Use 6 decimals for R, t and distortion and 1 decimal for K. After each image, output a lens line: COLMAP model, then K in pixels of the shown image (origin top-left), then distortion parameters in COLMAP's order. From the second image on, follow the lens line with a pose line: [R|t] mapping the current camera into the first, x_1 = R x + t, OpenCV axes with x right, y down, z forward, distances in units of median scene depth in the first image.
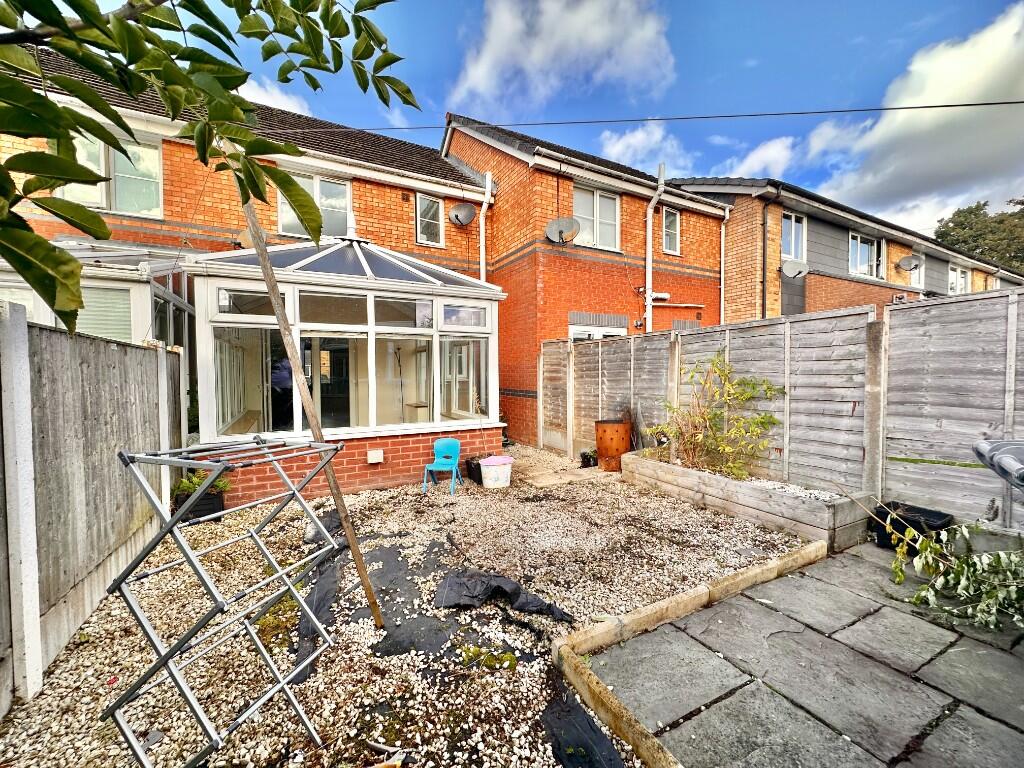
lens RADIAL K [[409.3, 0, 513.4], [0, 409.3, 383.4], [0, 0, 1]] dist [-0.000063, 0.000044]
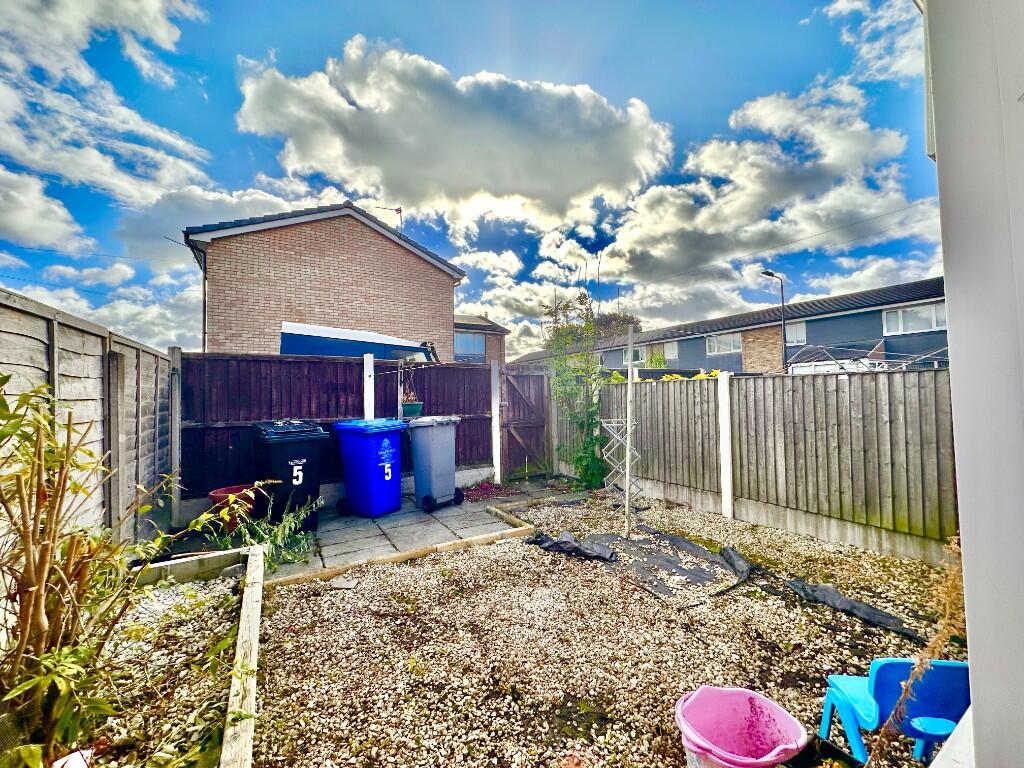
lens RADIAL K [[409.3, 0, 513.4], [0, 409.3, 383.4], [0, 0, 1]] dist [-0.000063, 0.000044]
pose [[-0.998591, 0.024884, -0.046866, 0.217804], [0.024661, 0.999682, 0.005331, -0.100848], [0.046984, 0.004167, -0.998887, 2.335674]]
